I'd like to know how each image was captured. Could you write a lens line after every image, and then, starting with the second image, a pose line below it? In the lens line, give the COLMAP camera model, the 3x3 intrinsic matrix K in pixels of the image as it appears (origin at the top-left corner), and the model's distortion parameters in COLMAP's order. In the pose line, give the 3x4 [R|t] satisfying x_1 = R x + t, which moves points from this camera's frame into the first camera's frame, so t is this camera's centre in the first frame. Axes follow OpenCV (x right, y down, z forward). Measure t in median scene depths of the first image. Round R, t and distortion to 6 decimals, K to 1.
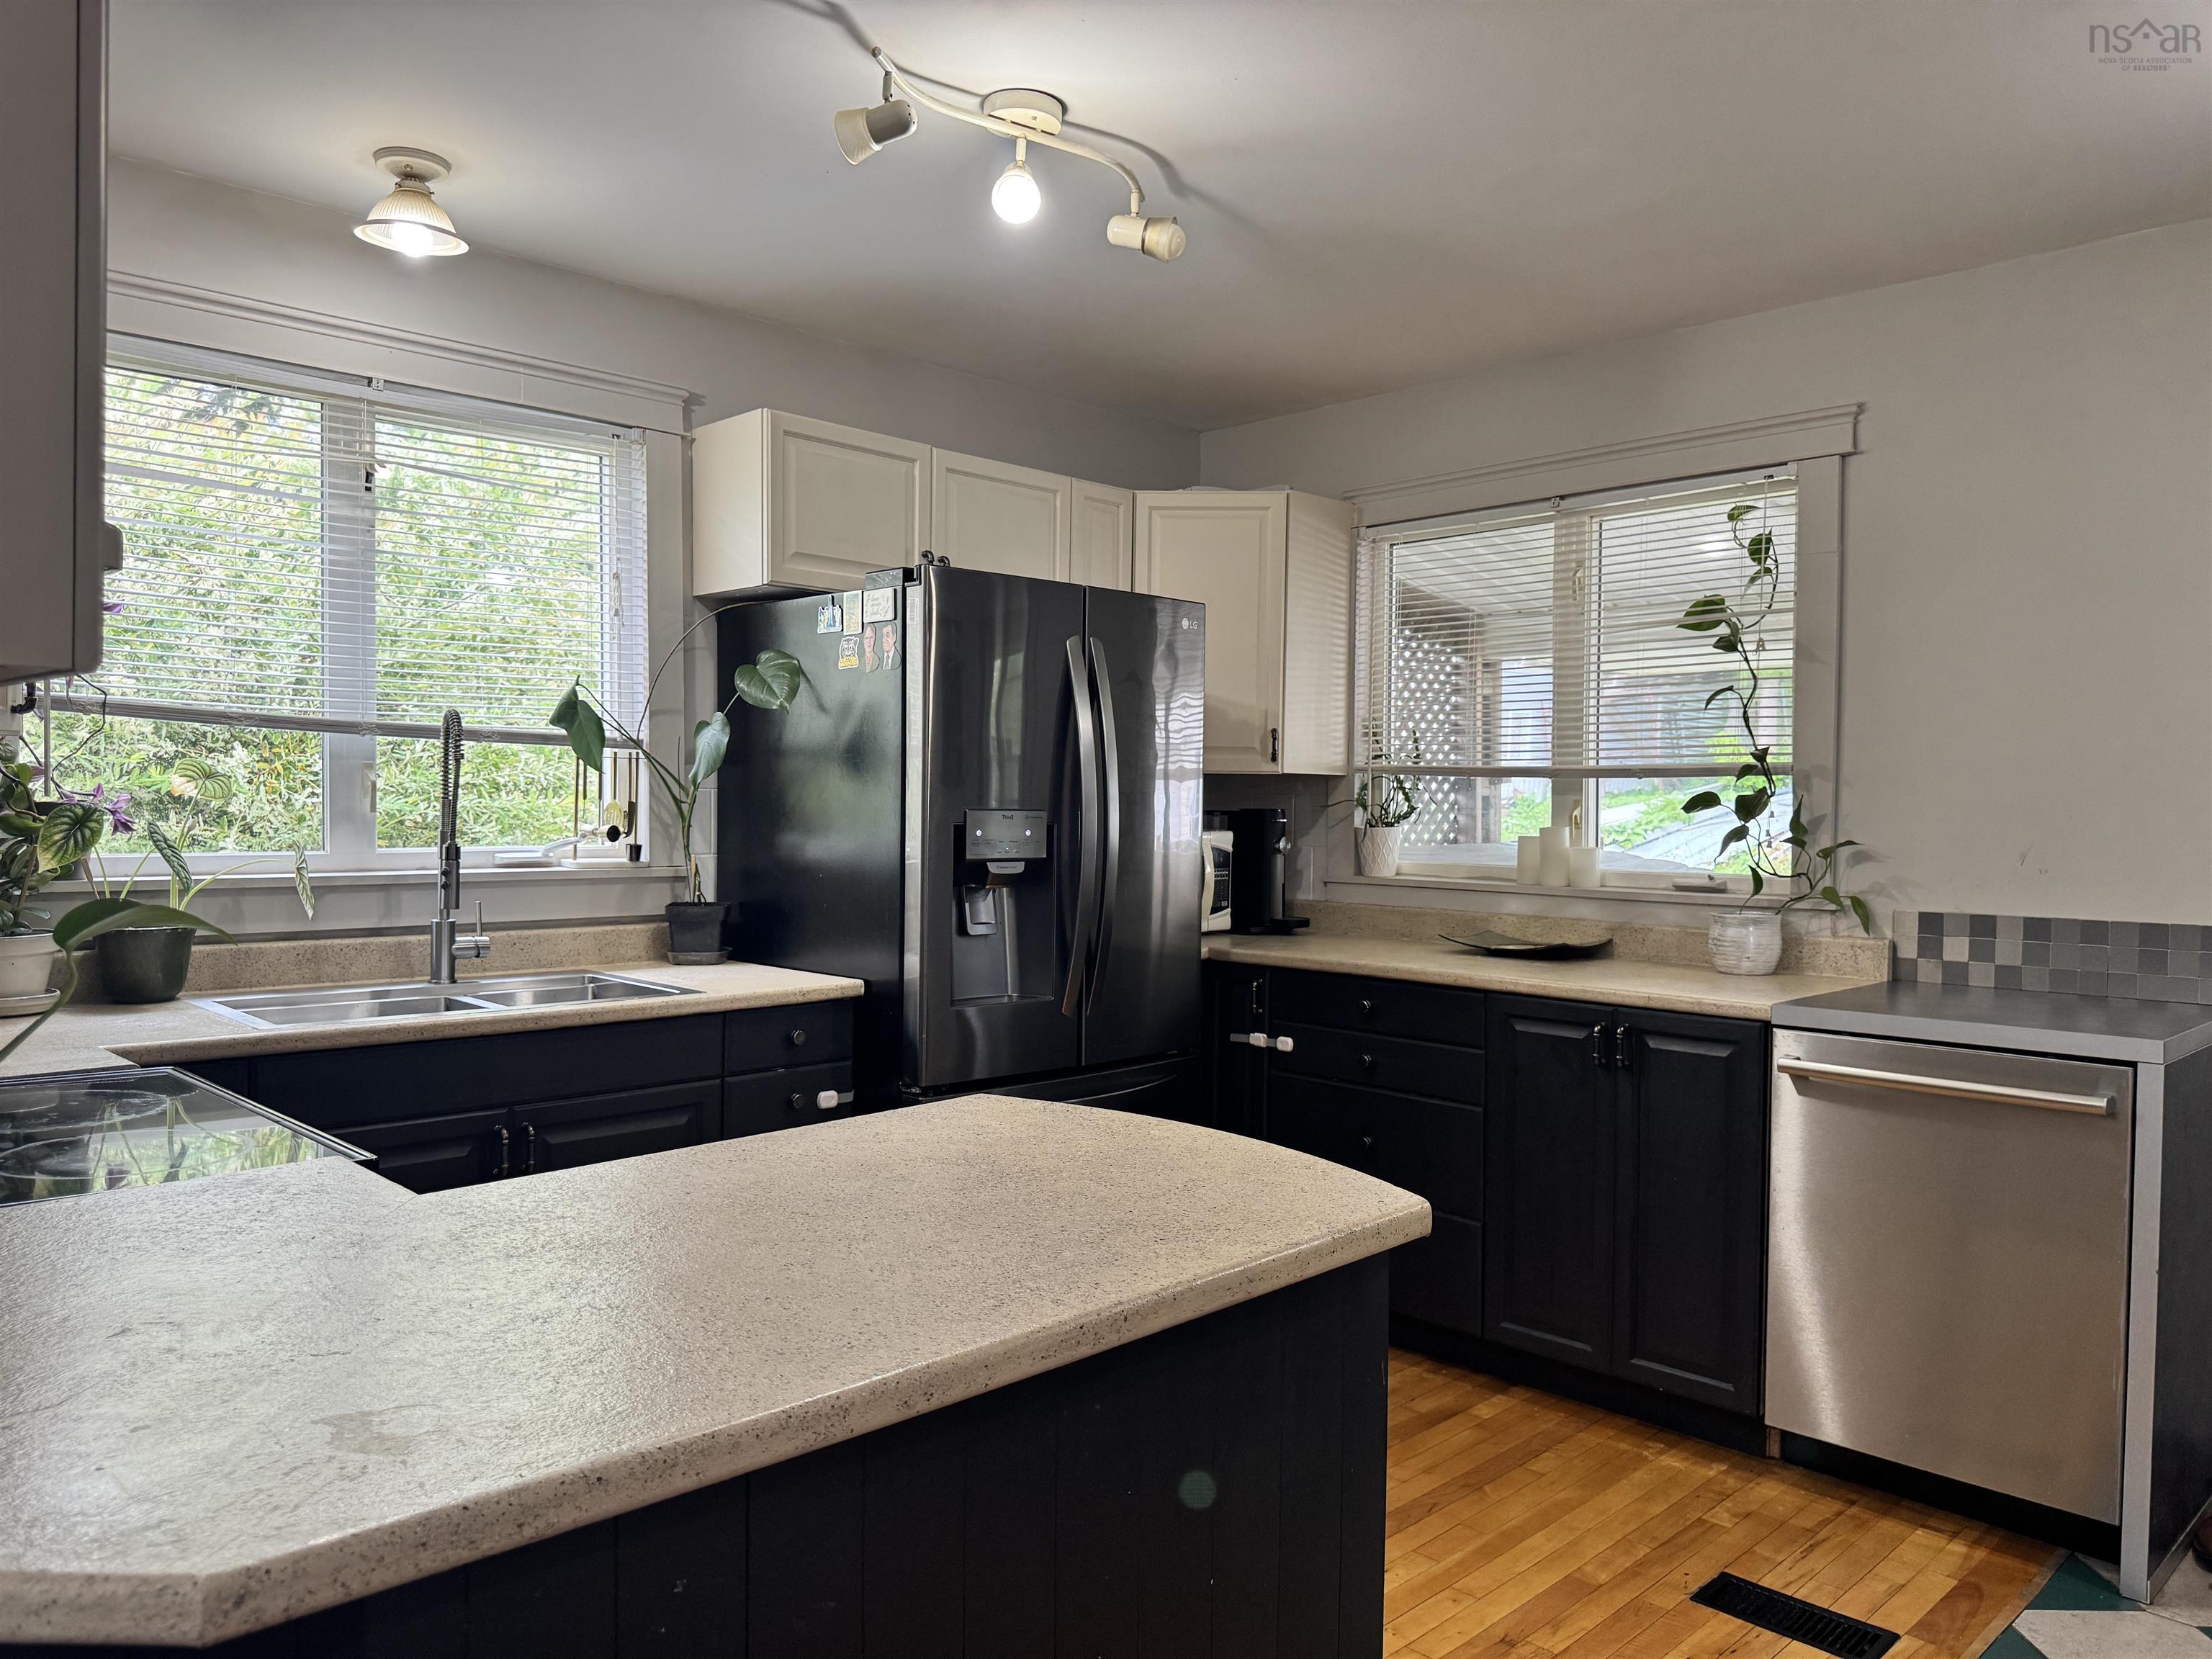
lens RADIAL K [[1577.1, 0, 1106.0], [0, 1577.1, 862.5], [0, 0, 1]] dist [0.214479, -0.405866]
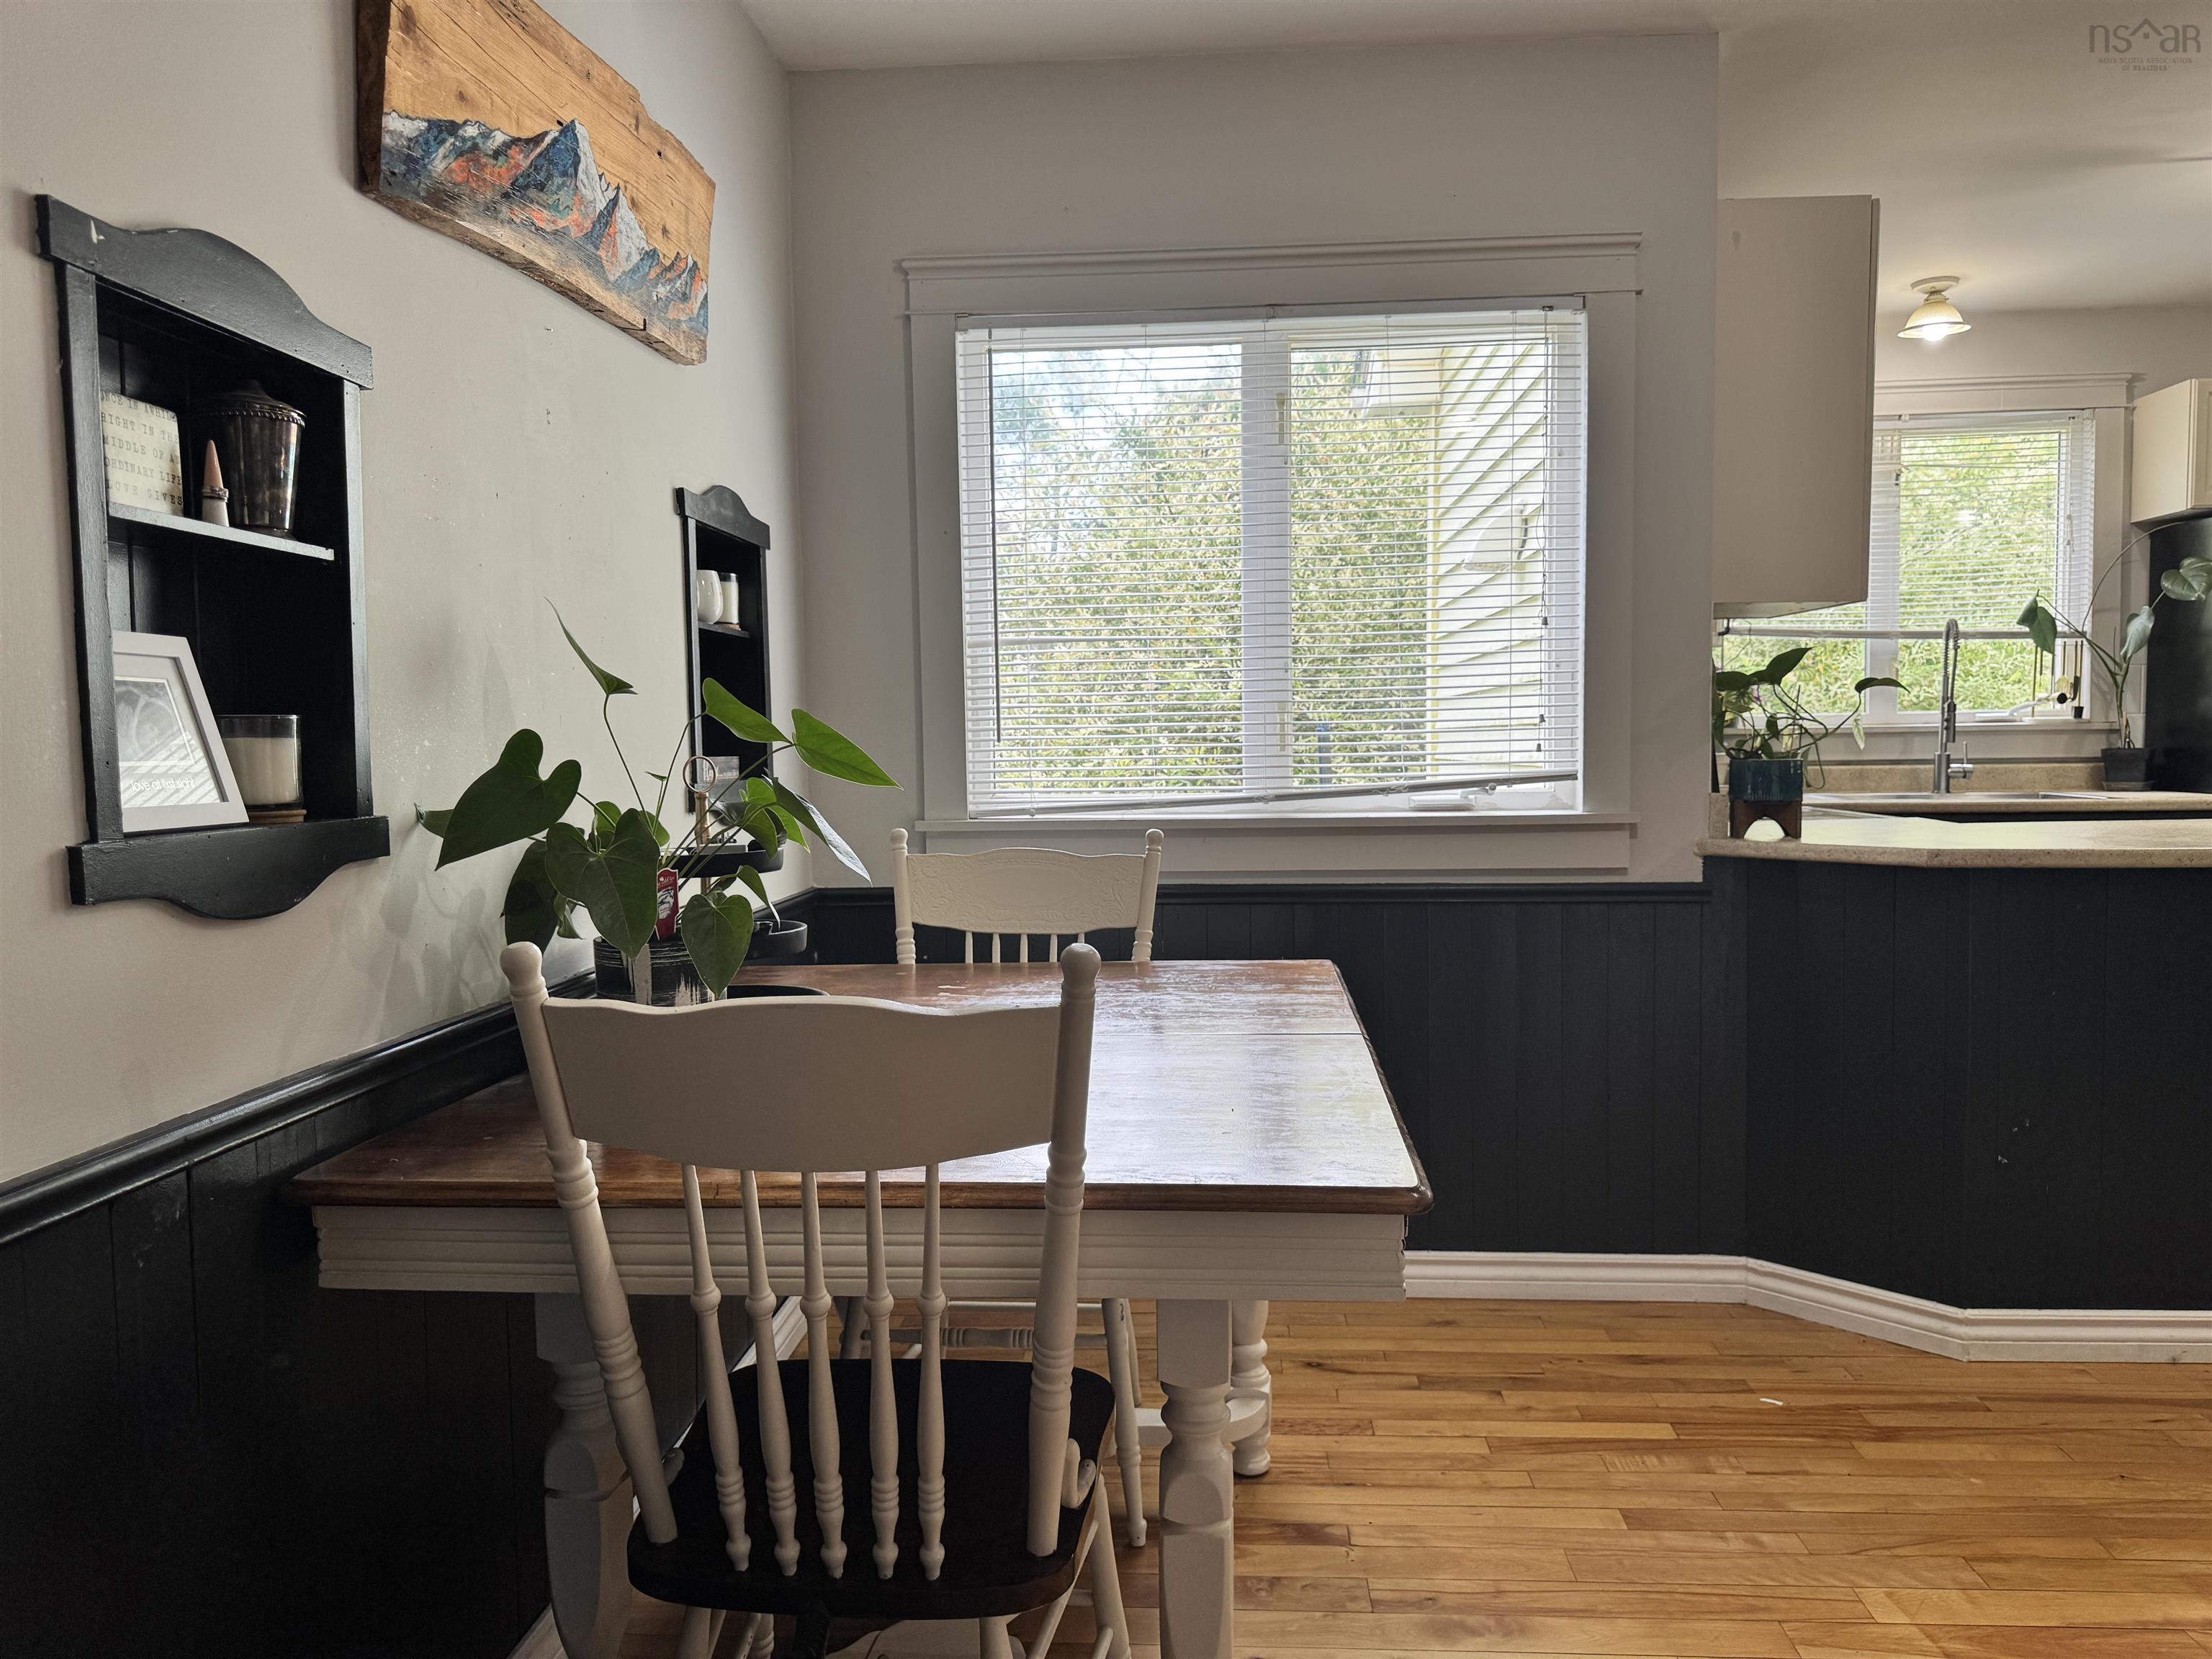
lens RADIAL K [[1548.7, 0, 1117.6], [0, 1548.7, 839.3], [0, 0, 1]] dist [0.095304, -0.120731]
pose [[0.667817, 0.023934, -0.743941, 0.179006], [-0.001598, 0.999527, 0.030723, 0.065360], [0.744324, -0.019329, 0.667539, -0.565225]]
